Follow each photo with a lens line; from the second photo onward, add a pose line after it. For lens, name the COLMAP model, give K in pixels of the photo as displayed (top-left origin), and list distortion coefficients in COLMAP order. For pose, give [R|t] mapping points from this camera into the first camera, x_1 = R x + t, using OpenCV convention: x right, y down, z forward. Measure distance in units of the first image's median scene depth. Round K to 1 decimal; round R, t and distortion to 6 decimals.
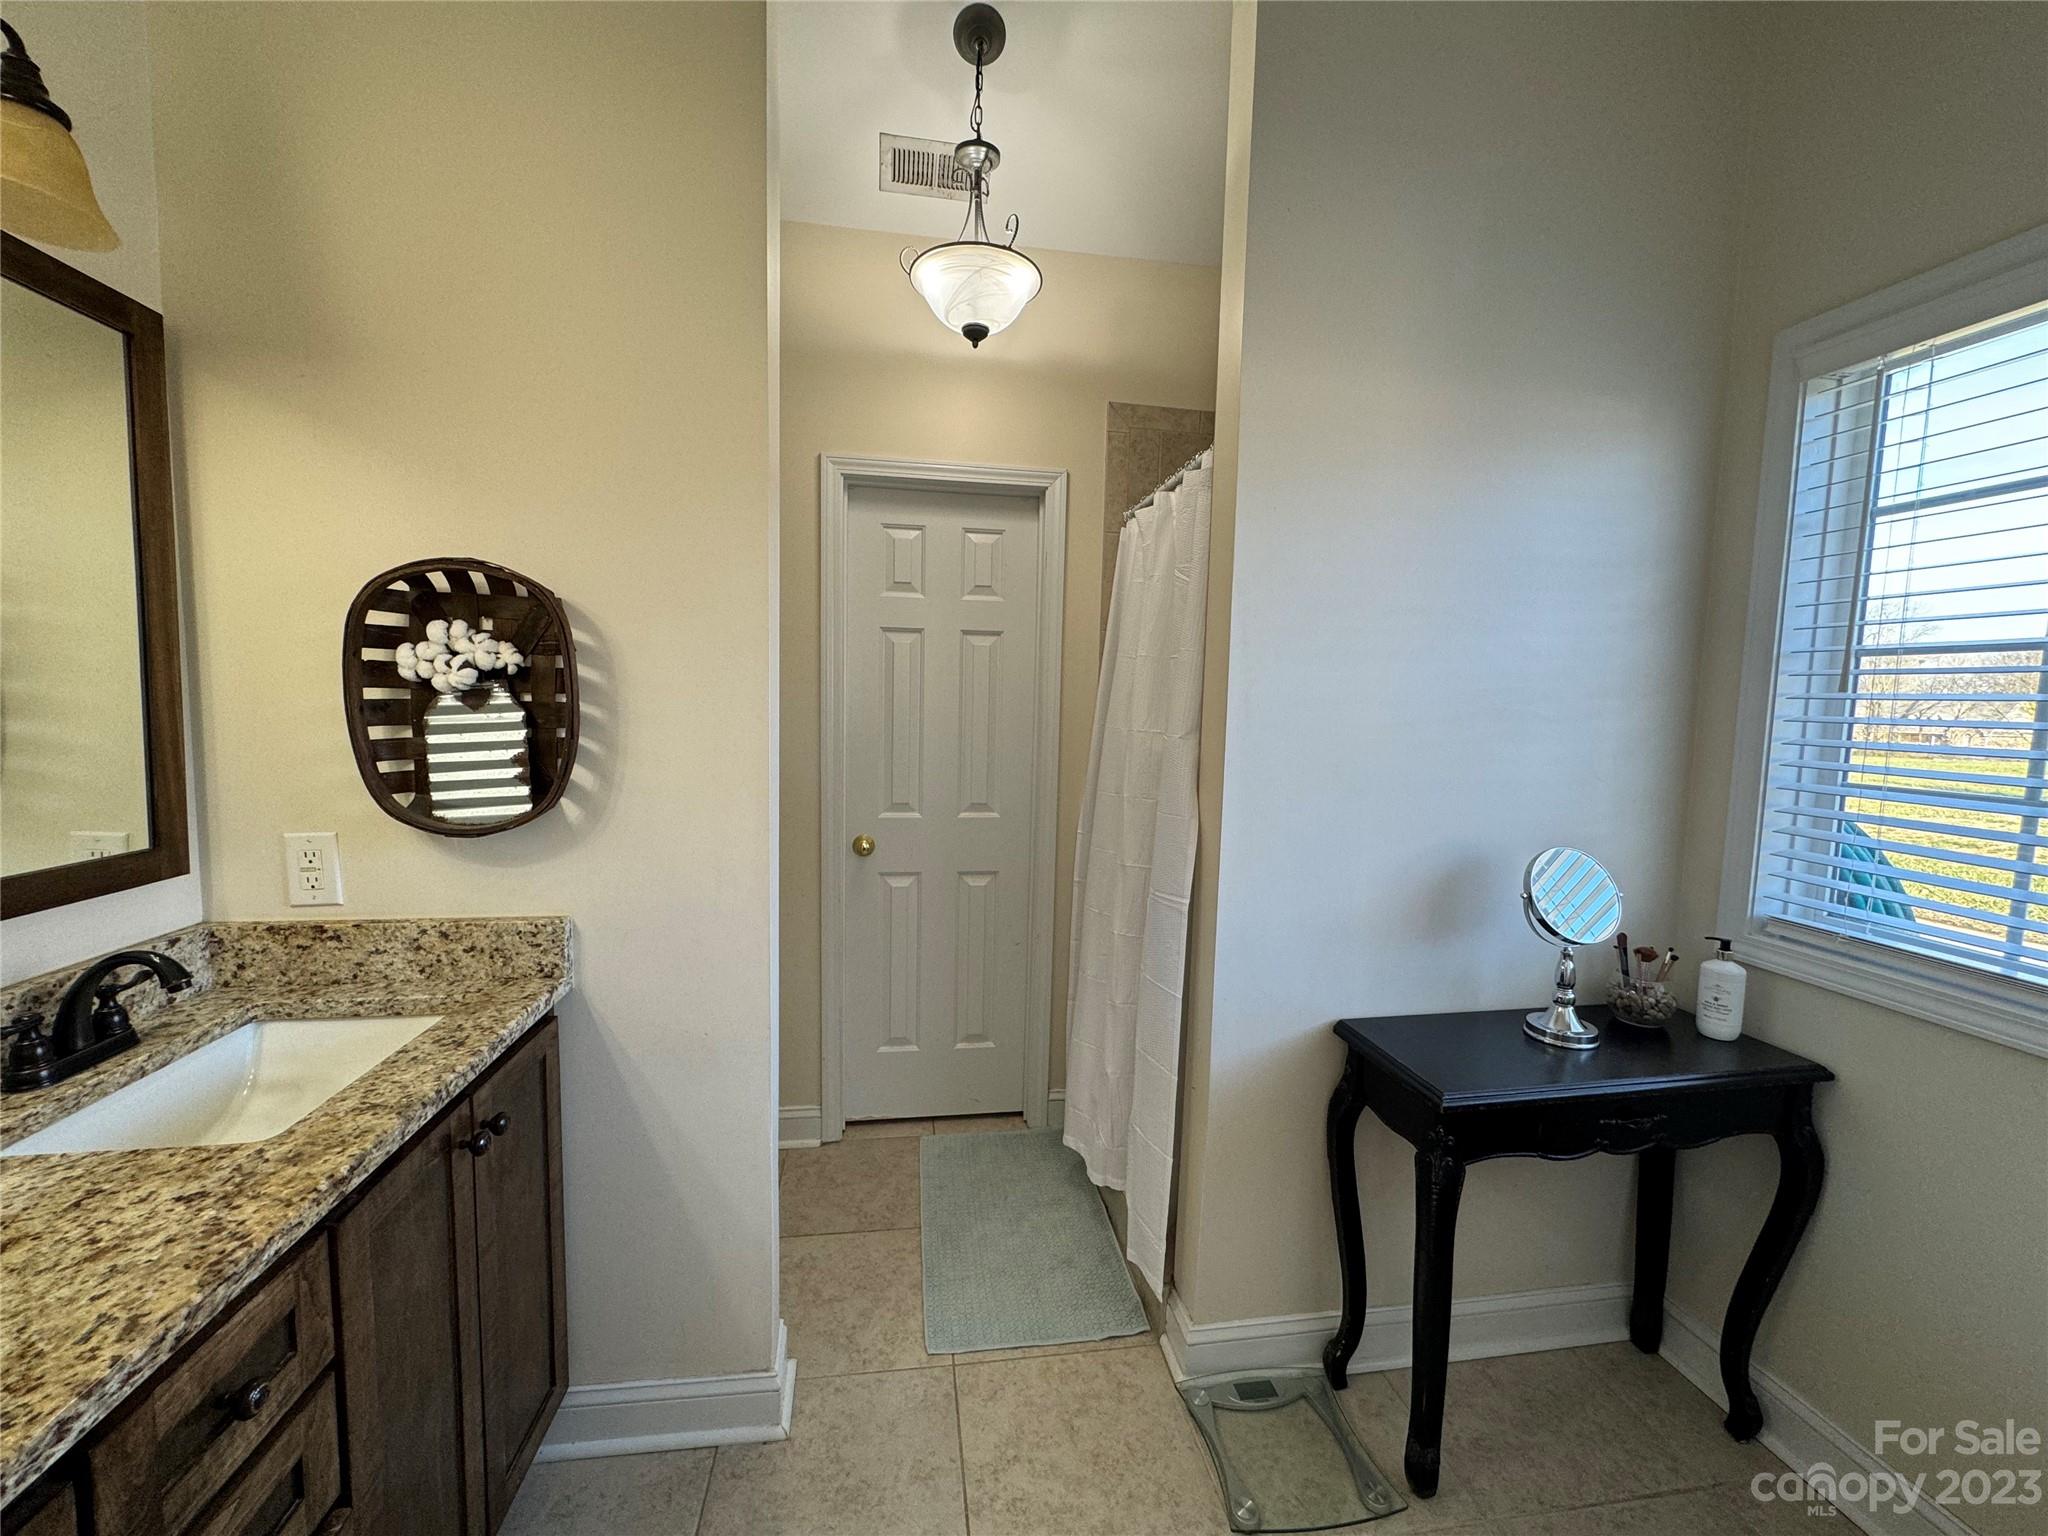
lens RADIAL K [[818.7, 0, 1024.0], [0, 818.7, 768.0], [0, 0, 1]] dist [-0.002829, -0.000001]
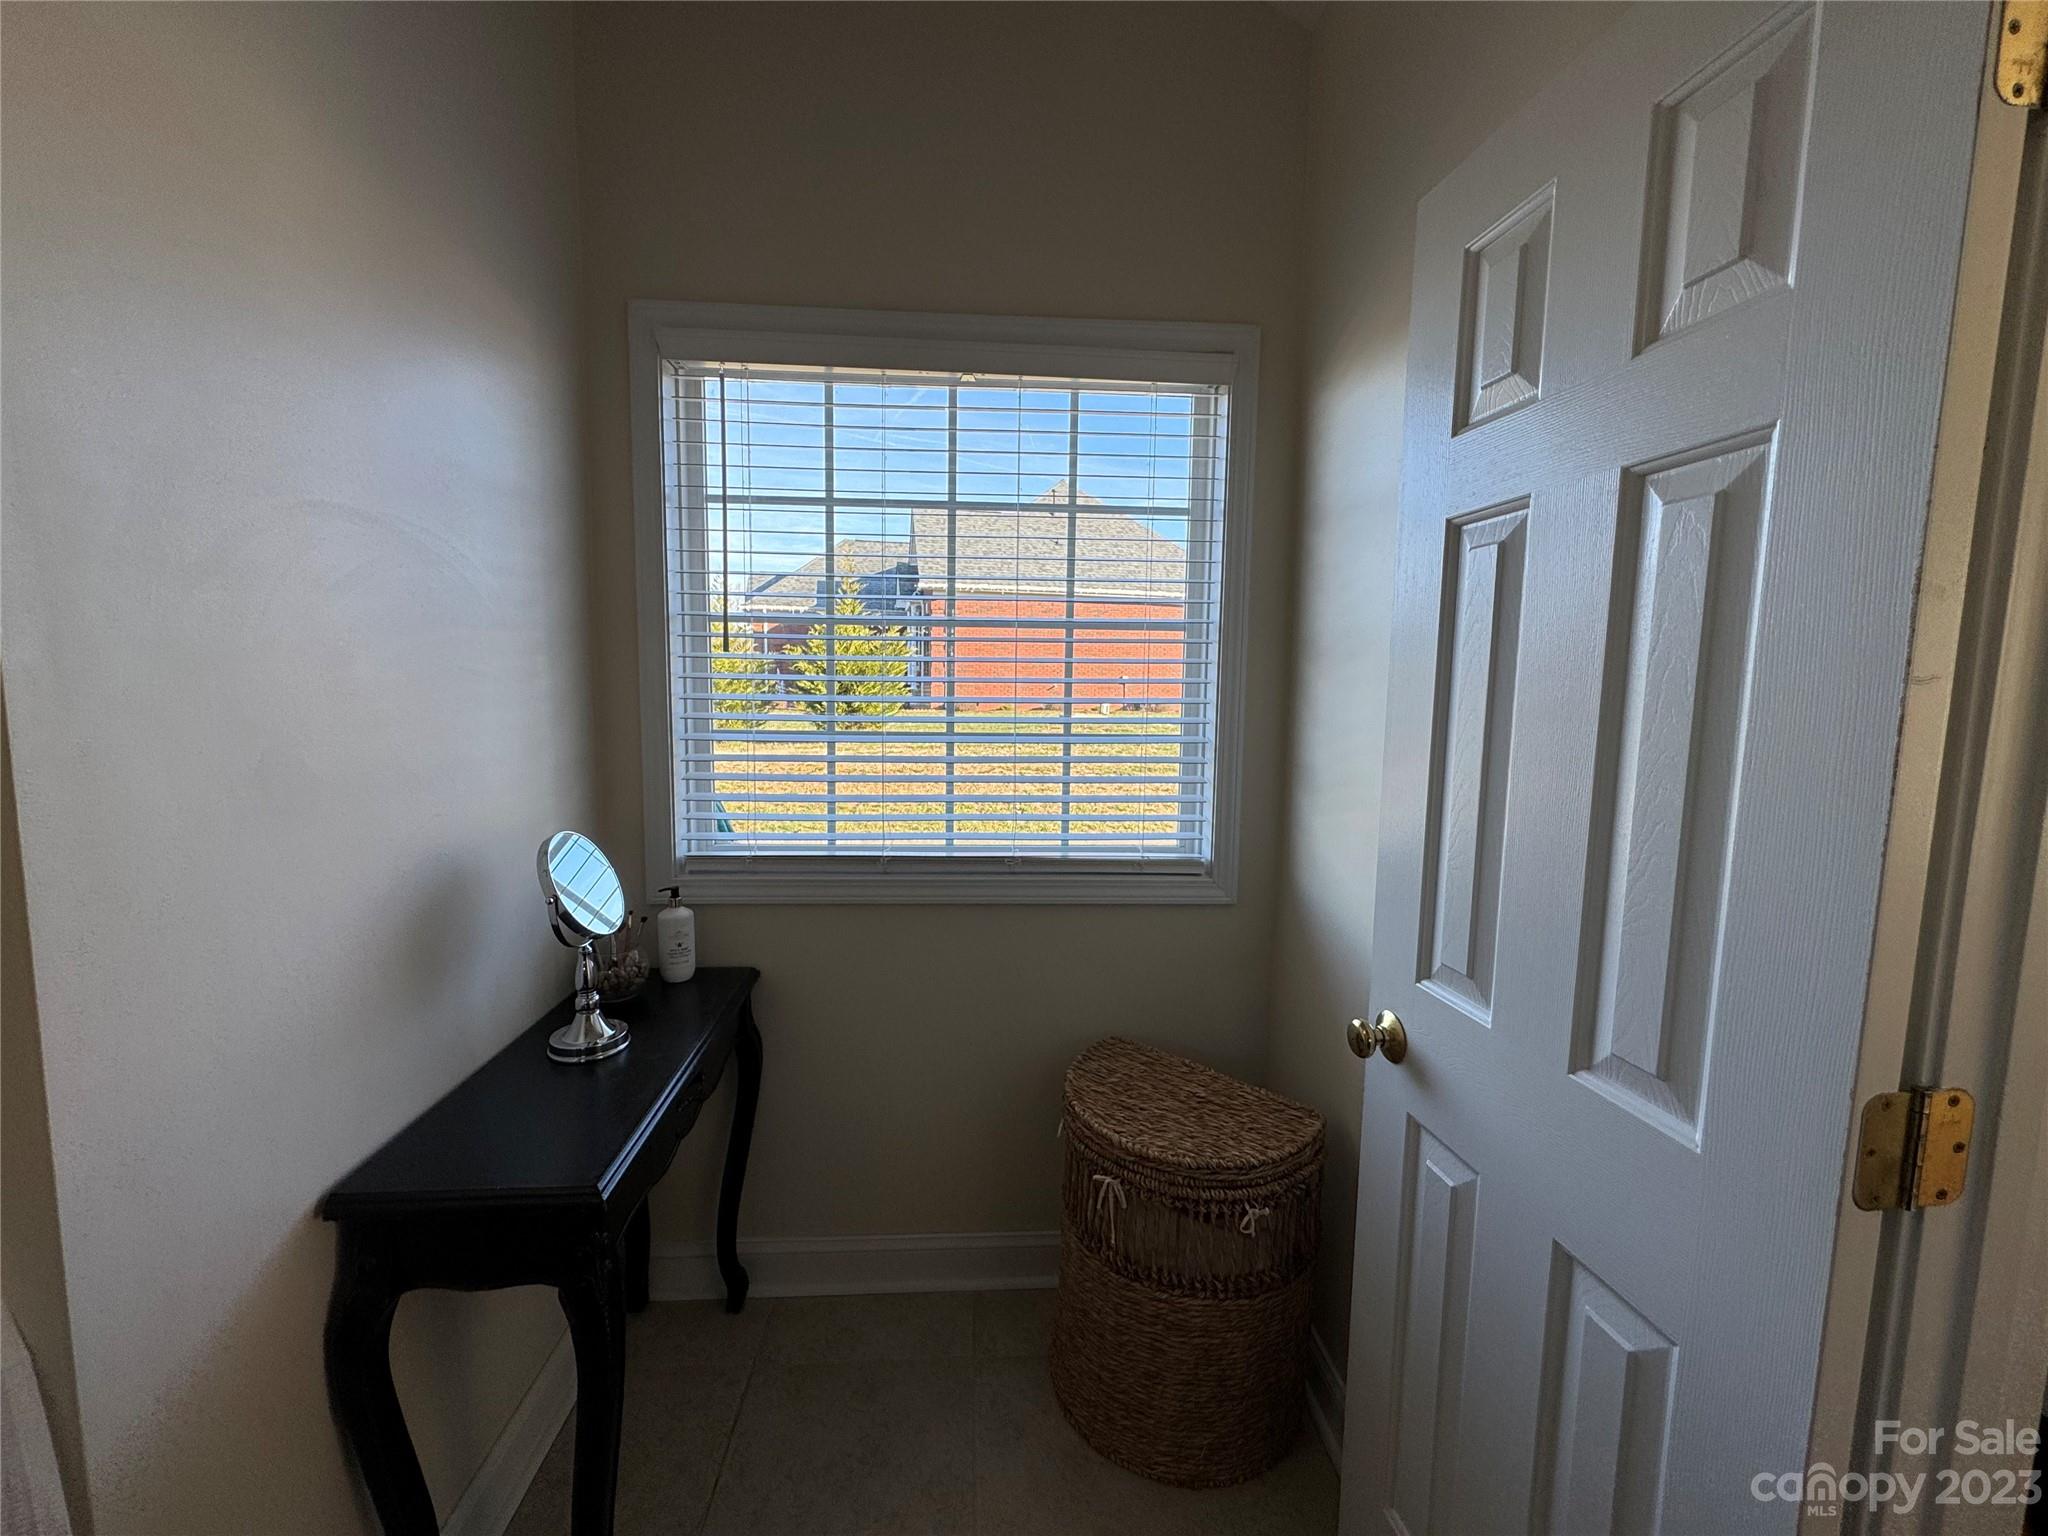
lens RADIAL K [[818.7, 0, 1024.0], [0, 818.7, 768.0], [0, 0, 1]] dist [-0.002829, -0.000001]
pose [[0.132265, -0.128980, 0.982787, -0.141270], [0.073207, 0.990061, 0.120083, -0.052551], [-0.988507, 0.056064, 0.140393, 0.583341]]
